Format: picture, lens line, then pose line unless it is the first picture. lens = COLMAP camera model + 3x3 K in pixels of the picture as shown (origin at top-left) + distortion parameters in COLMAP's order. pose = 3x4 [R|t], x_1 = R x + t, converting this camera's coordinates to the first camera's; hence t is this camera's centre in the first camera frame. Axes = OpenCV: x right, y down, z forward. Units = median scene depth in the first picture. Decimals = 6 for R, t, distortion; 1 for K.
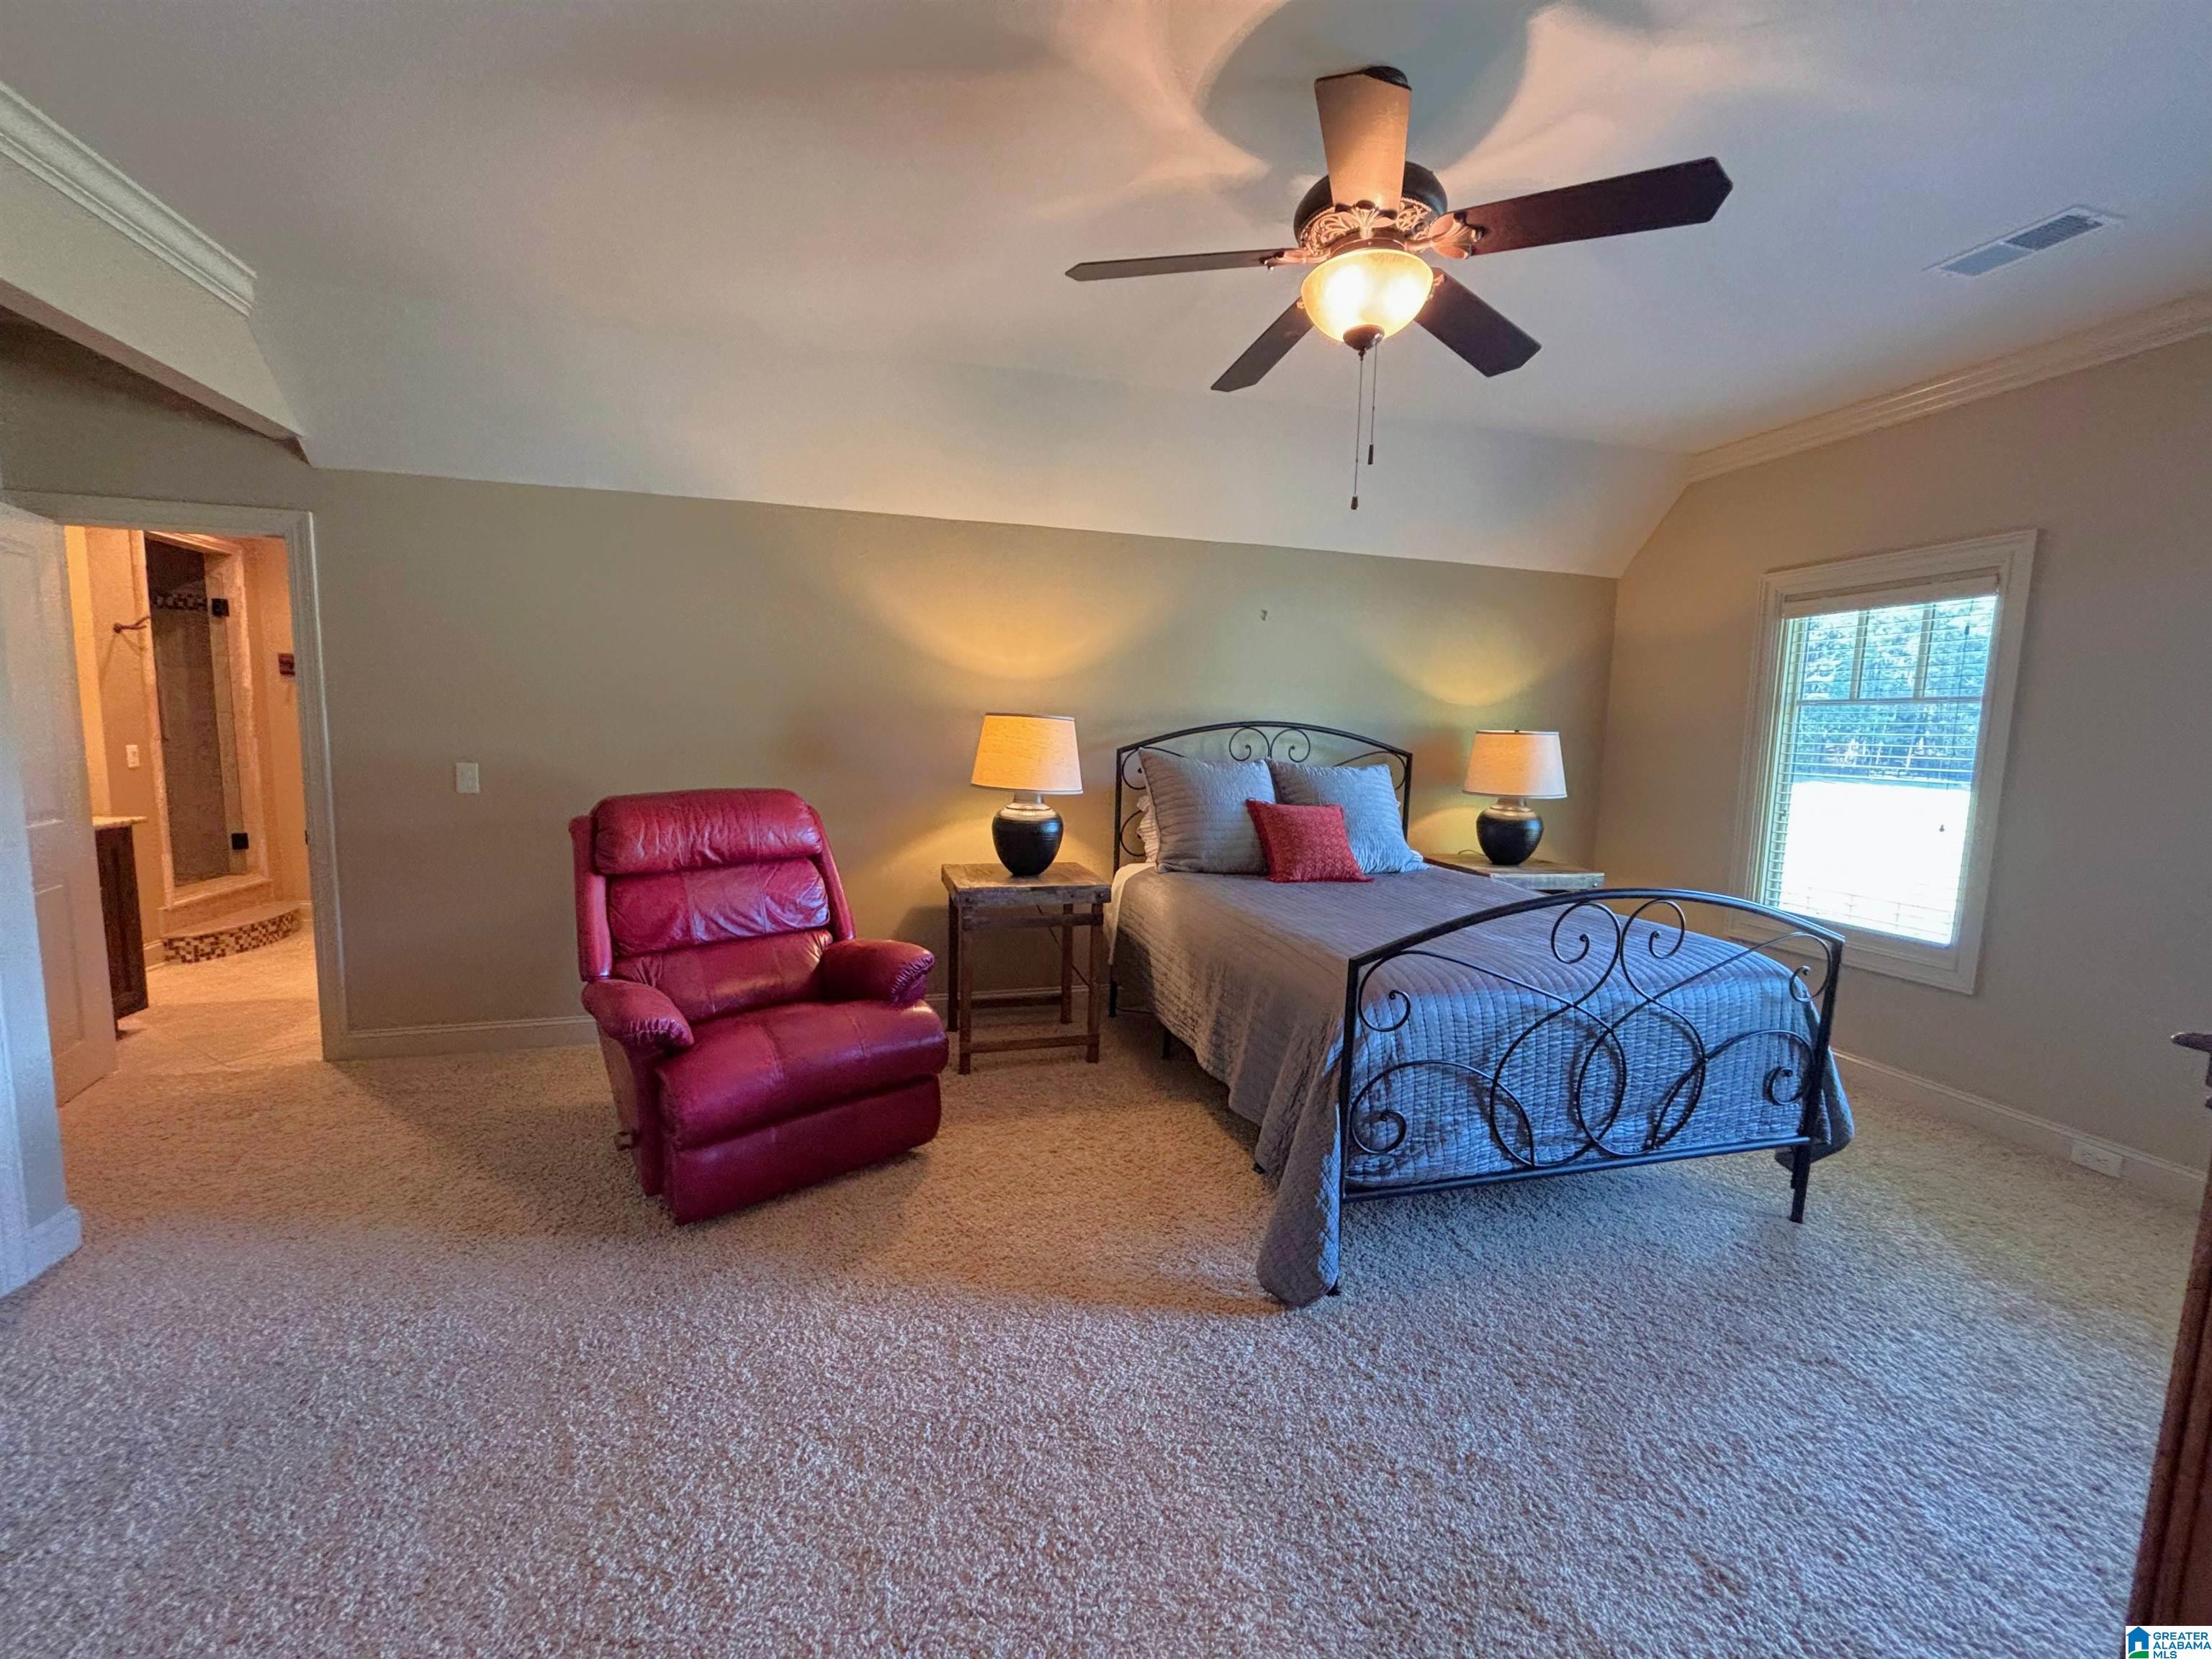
lens RADIAL K [[892.9, 0, 1101.2], [0, 892.9, 823.0], [0, 0, 1]] dist [0.001901, 0.000101]
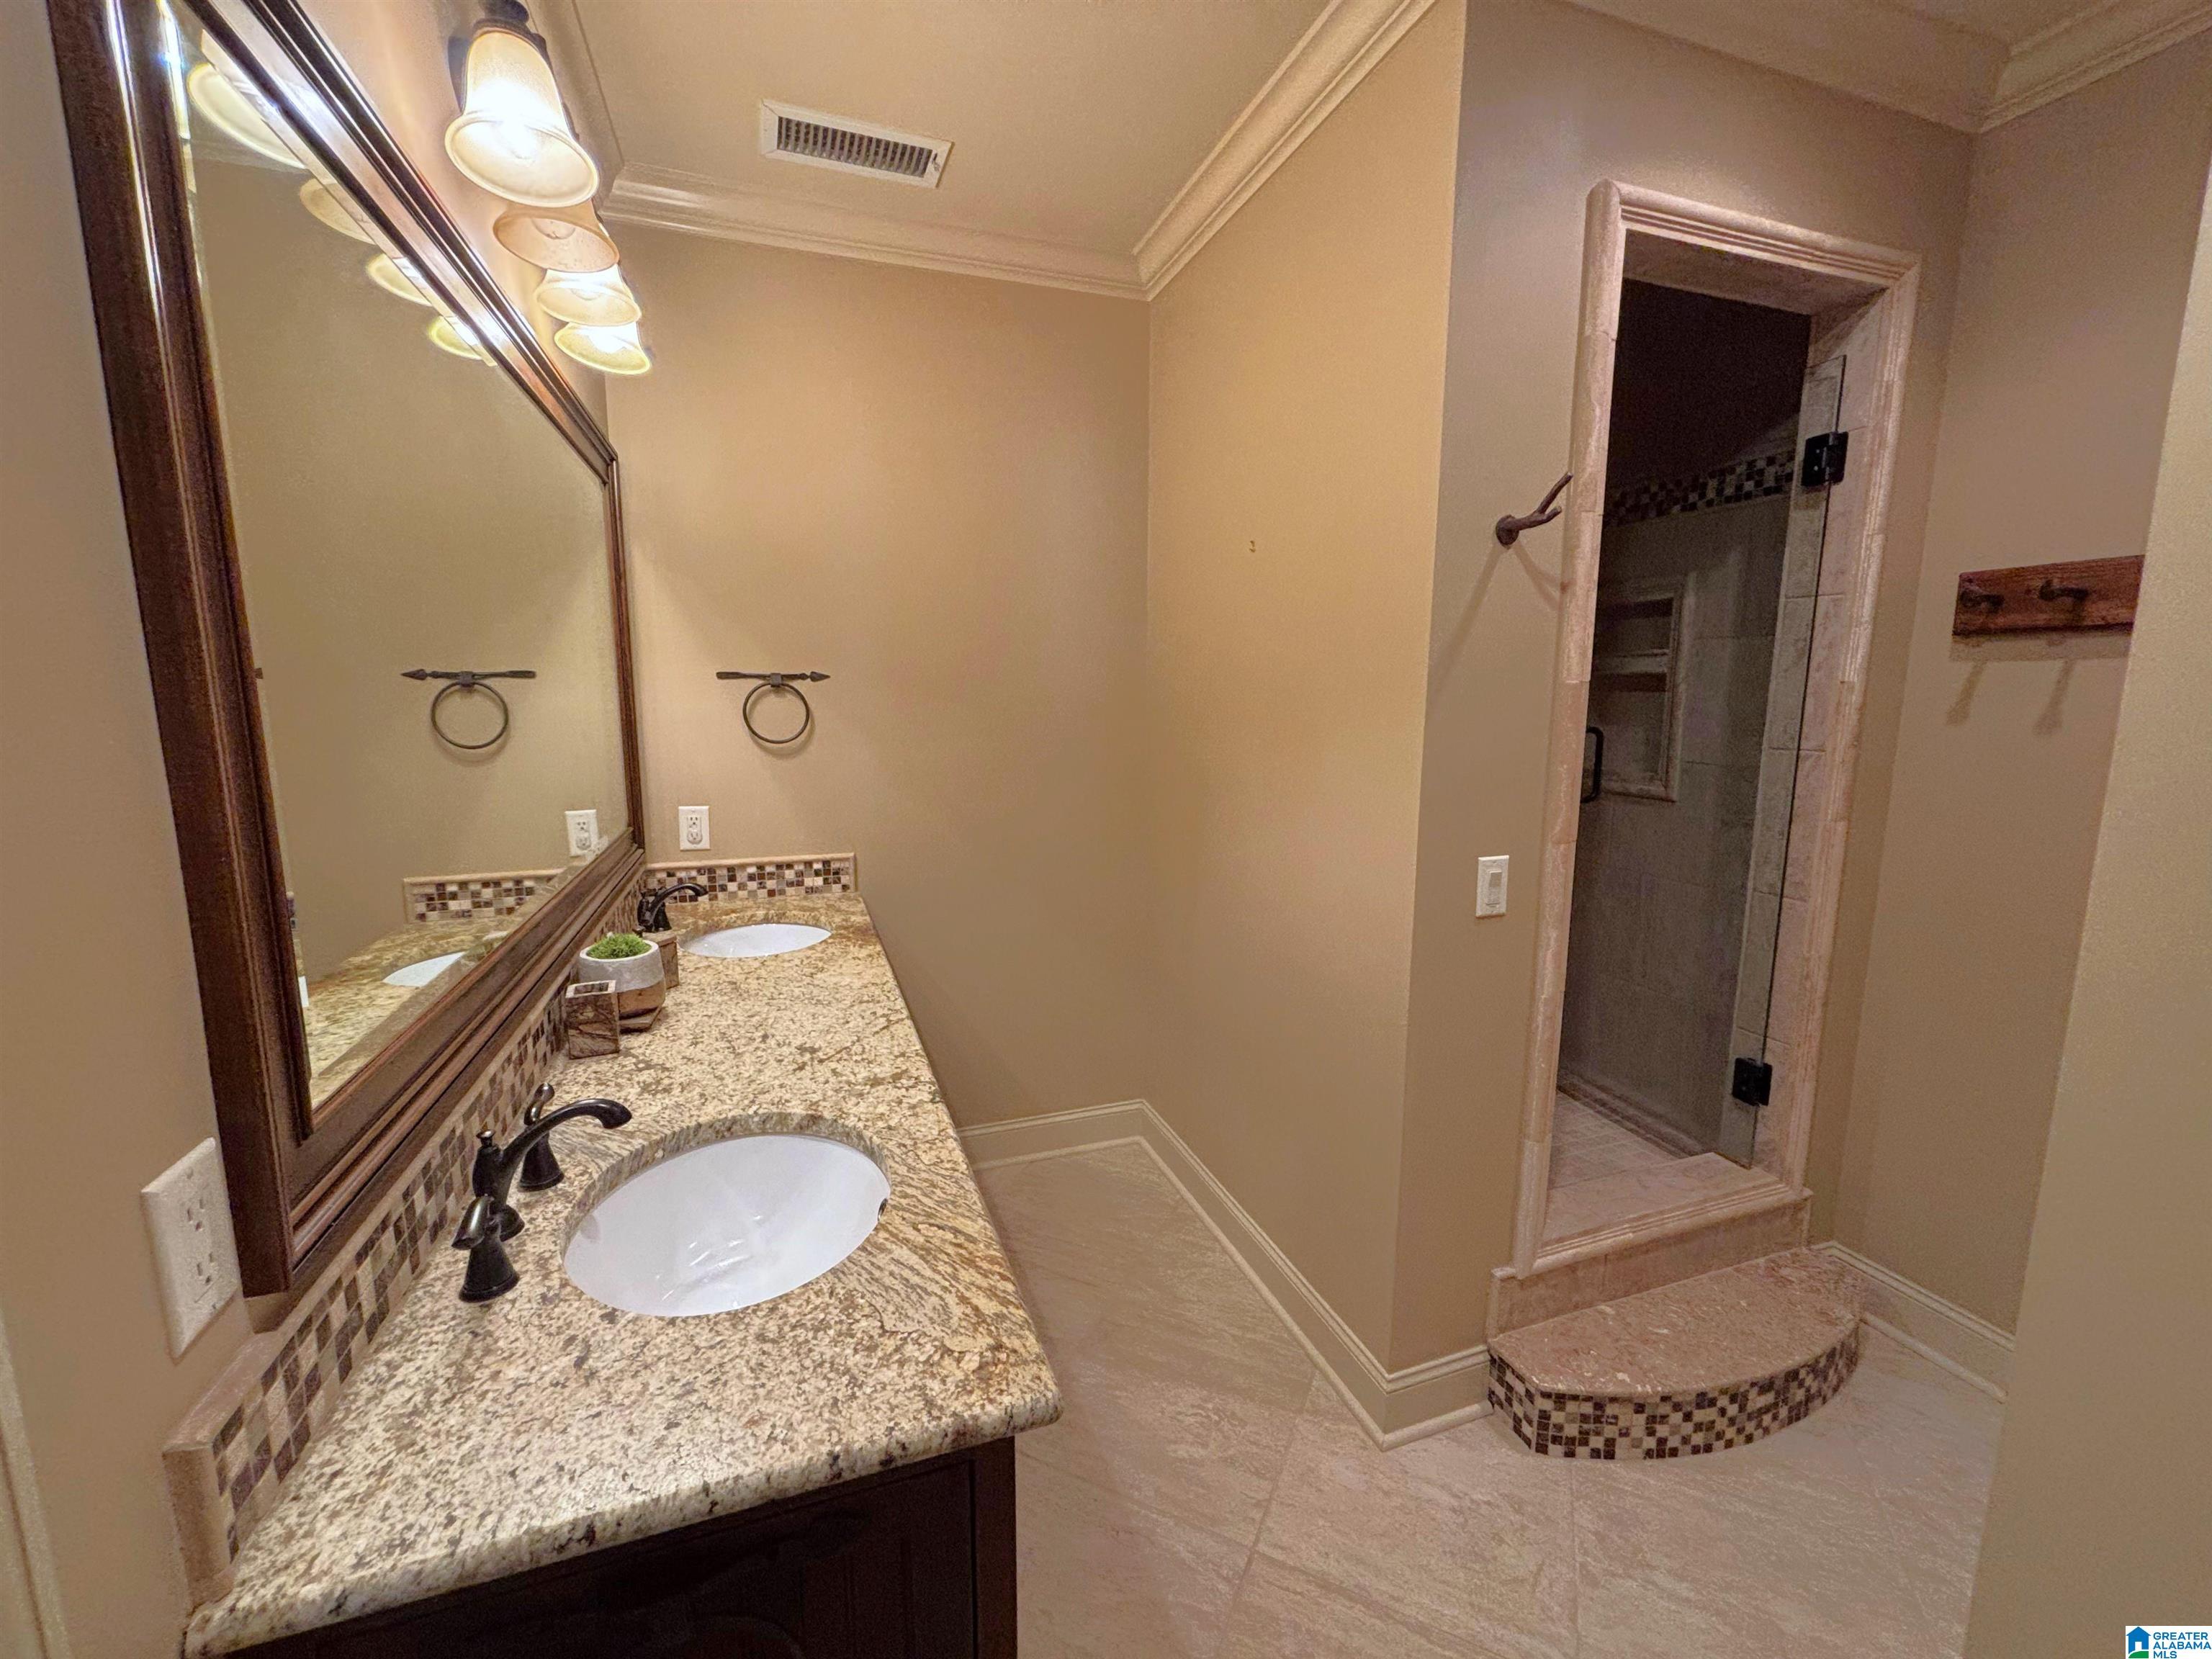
lens RADIAL K [[892.9, 0, 1106.9], [0, 892.9, 824.8], [0, 0, 1]] dist [0.001901, 0.000101]
pose [[0.079330, 0.128880, -0.988482, -0.633385], [-0.108865, 0.986796, 0.119923, -0.108413], [0.990886, 0.098098, 0.092313, 0.695255]]
